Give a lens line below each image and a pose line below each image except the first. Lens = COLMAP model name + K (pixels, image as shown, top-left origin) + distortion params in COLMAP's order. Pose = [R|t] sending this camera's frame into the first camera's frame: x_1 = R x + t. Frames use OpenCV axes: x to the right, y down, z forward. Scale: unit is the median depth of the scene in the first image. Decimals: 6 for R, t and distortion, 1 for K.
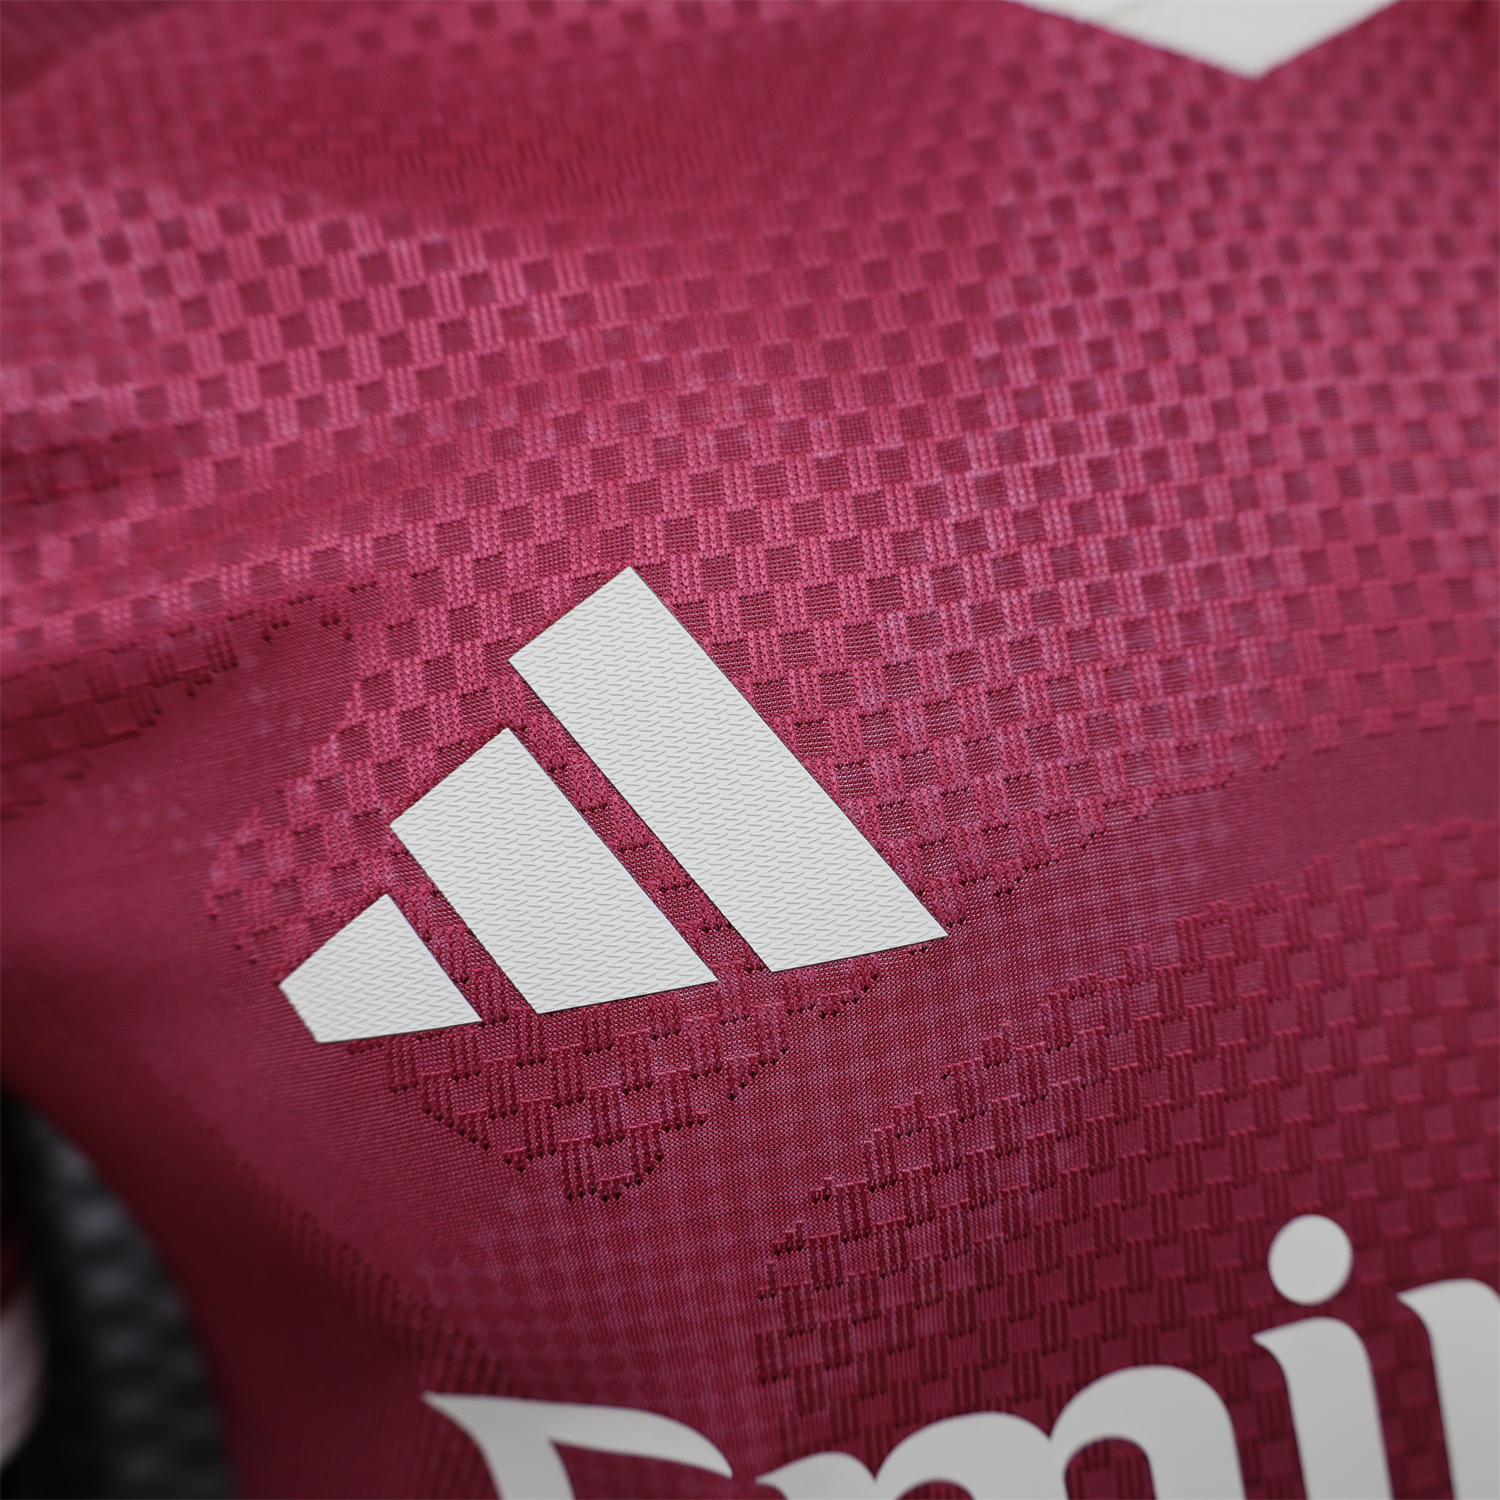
lens RADIAL K [[1524.3, 0, 750.3], [0, 1524.3, 727.7], [0, 0, 1]] dist [0.009107, 0.011108]
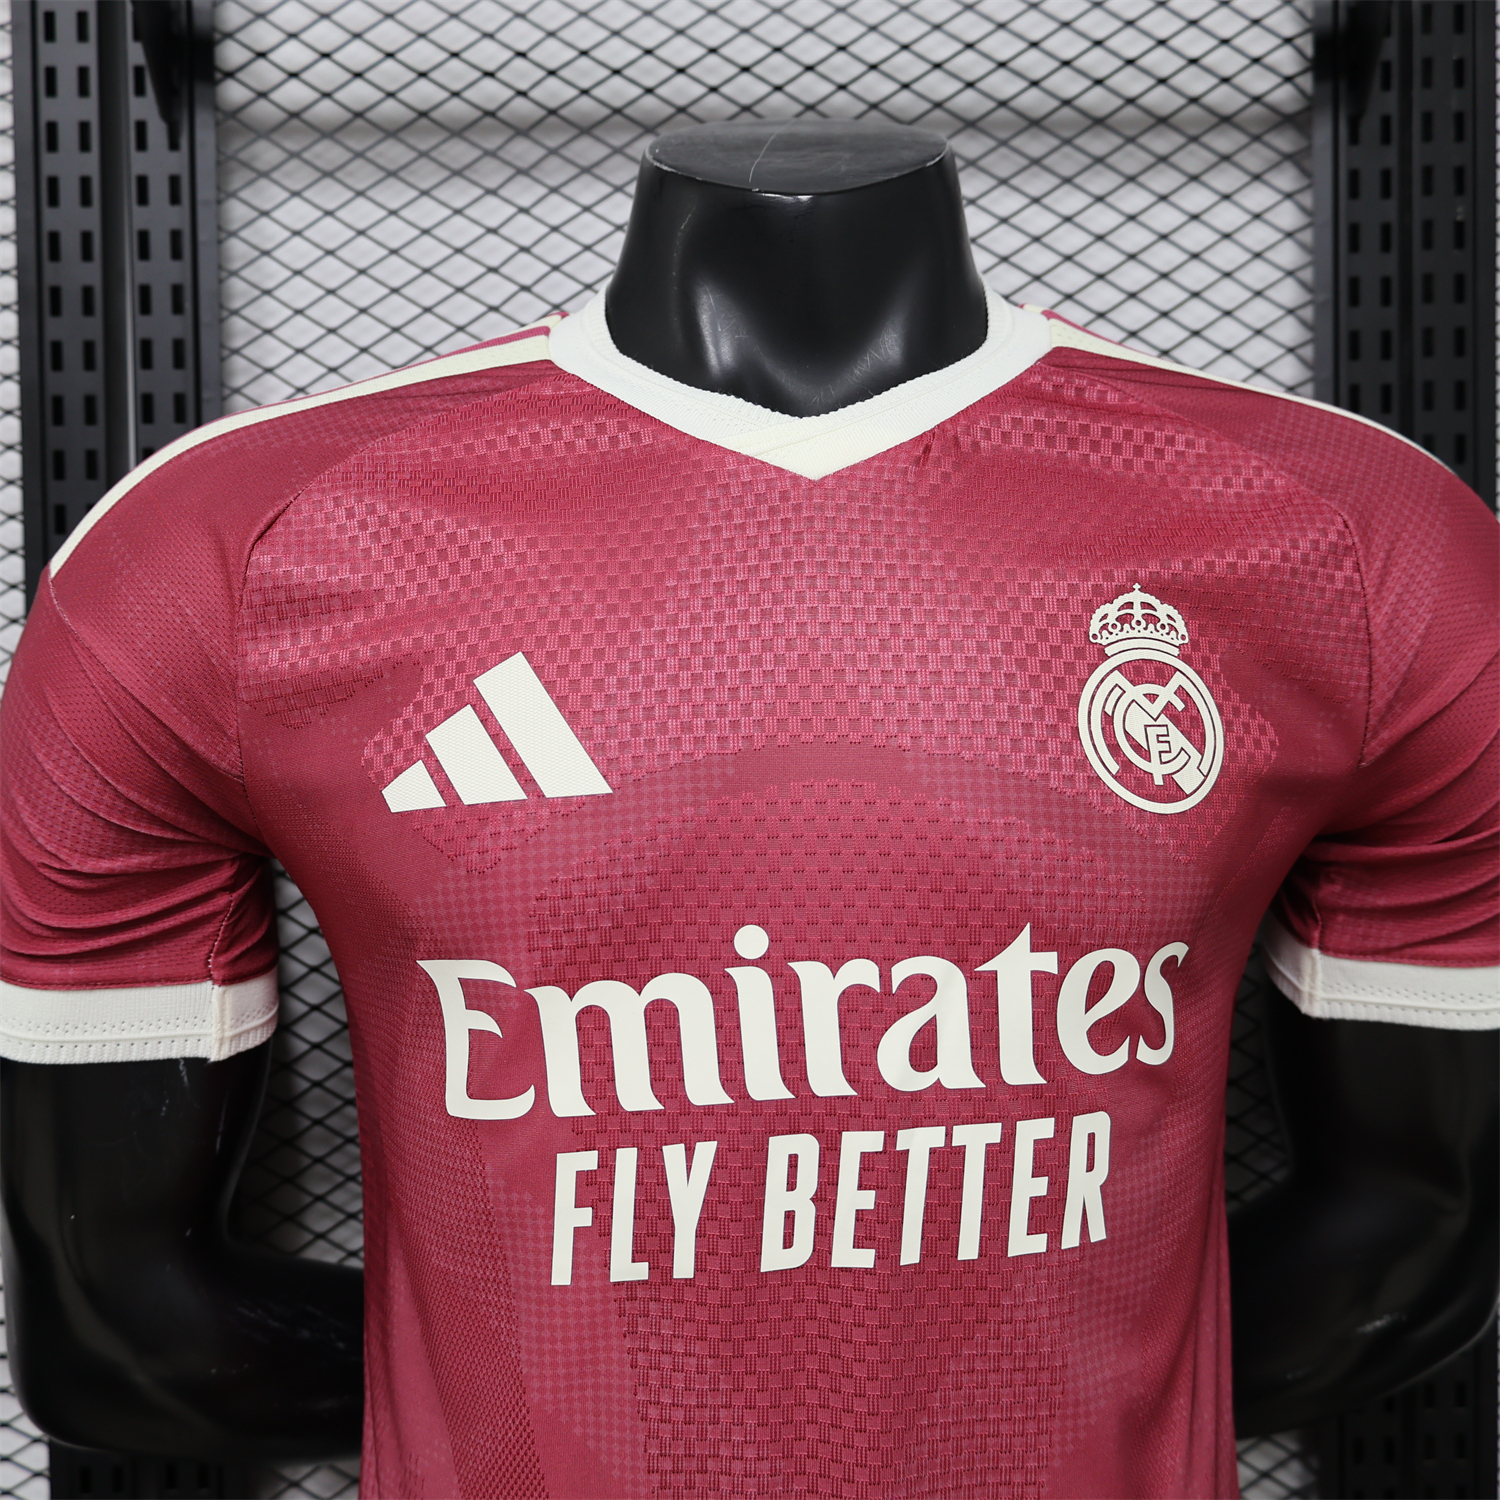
lens RADIAL K [[1524.3, 0, 750.3], [0, 1524.3, 727.7], [0, 0, 1]] dist [0.009107, 0.011108]
pose [[0.982033, 0.085497, -0.168229, 0.792074], [-0.104250, 0.988887, -0.105989, 0.274560], [0.157297, 0.121623, 0.980033, -1.593990]]
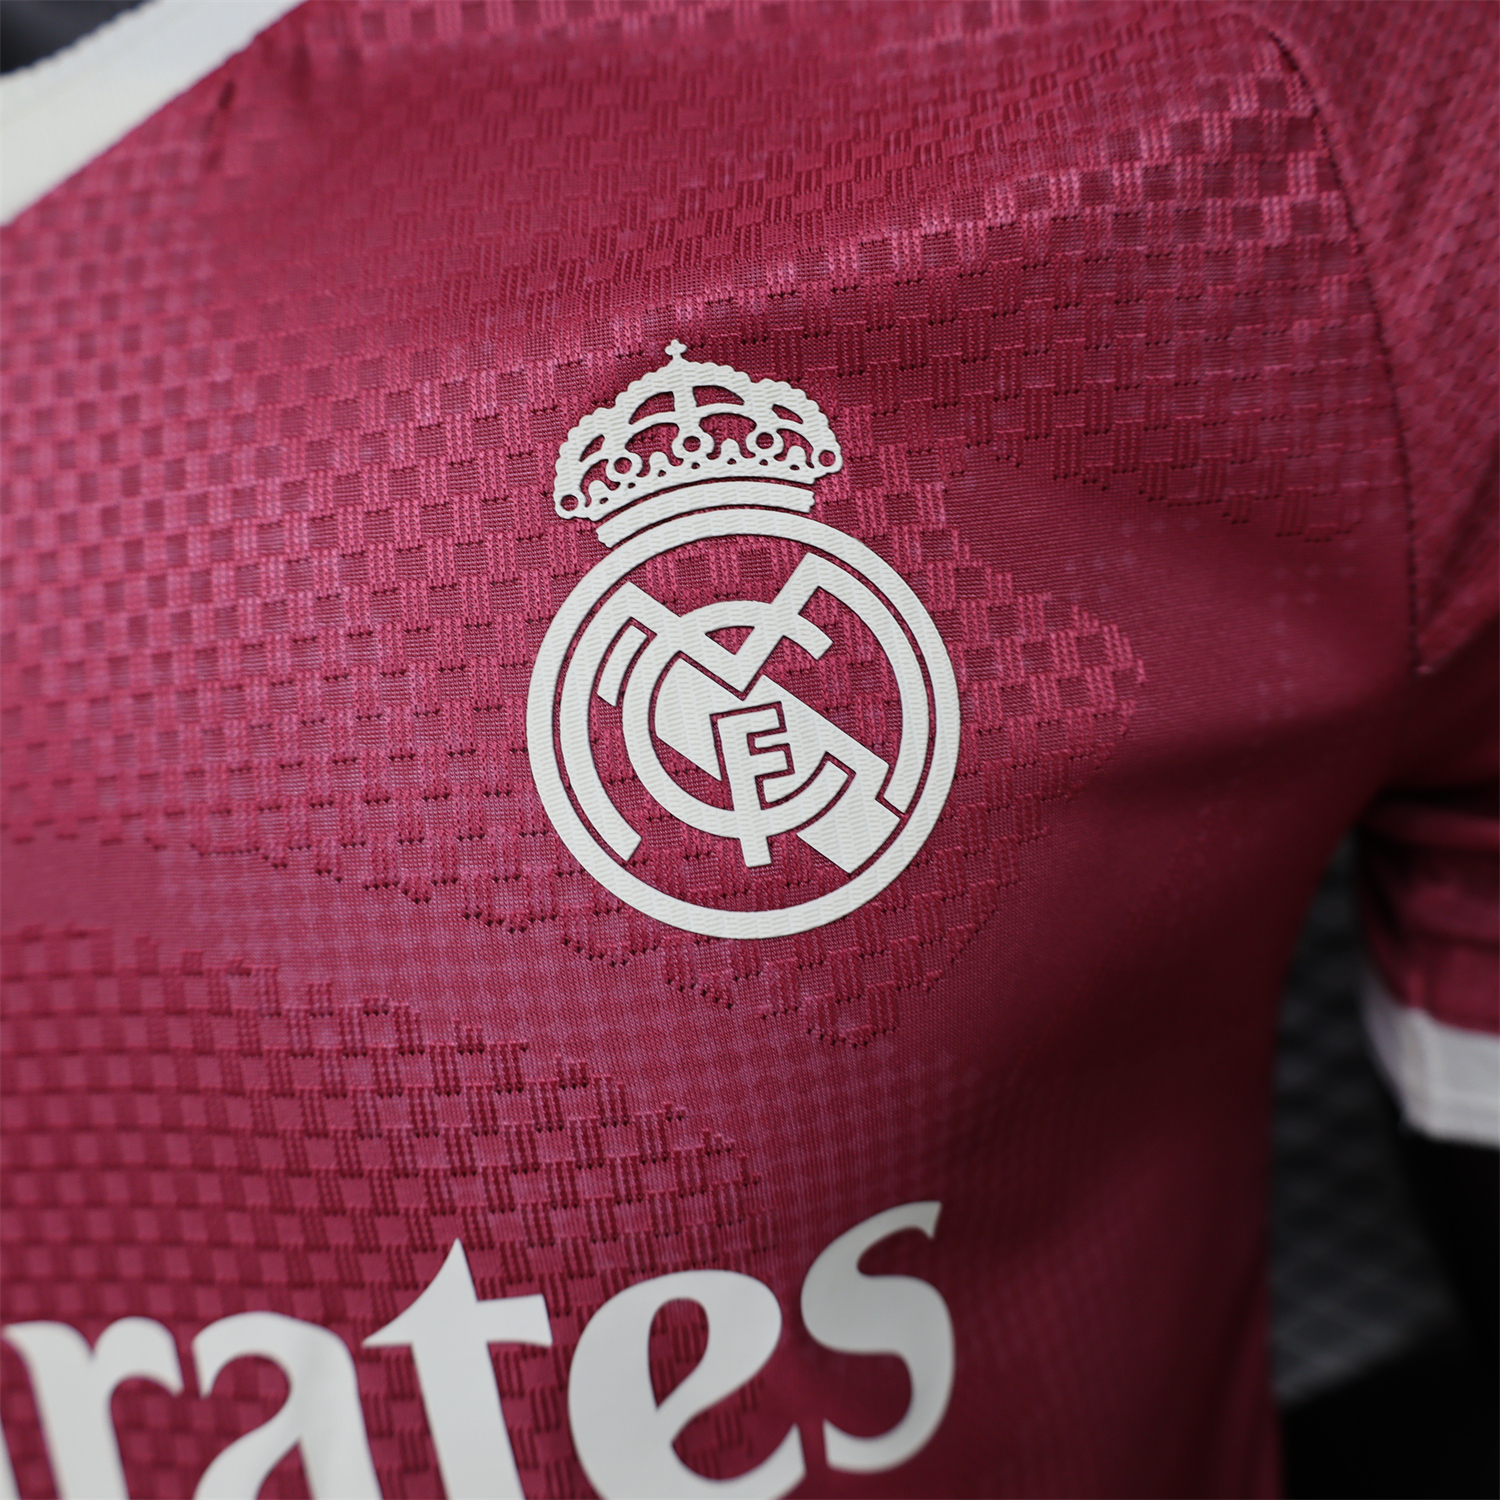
lens RADIAL K [[1539.9, 0, 750.0], [0, 1539.9, 750.0], [0, 0, 1]] dist [-0.011186, 0.011186]
pose [[0.917549, 0.011384, -0.397459, 1.472377], [0.028158, 0.995220, 0.093509, -0.164814], [0.396624, -0.096991, 0.912843, 0.207694]]
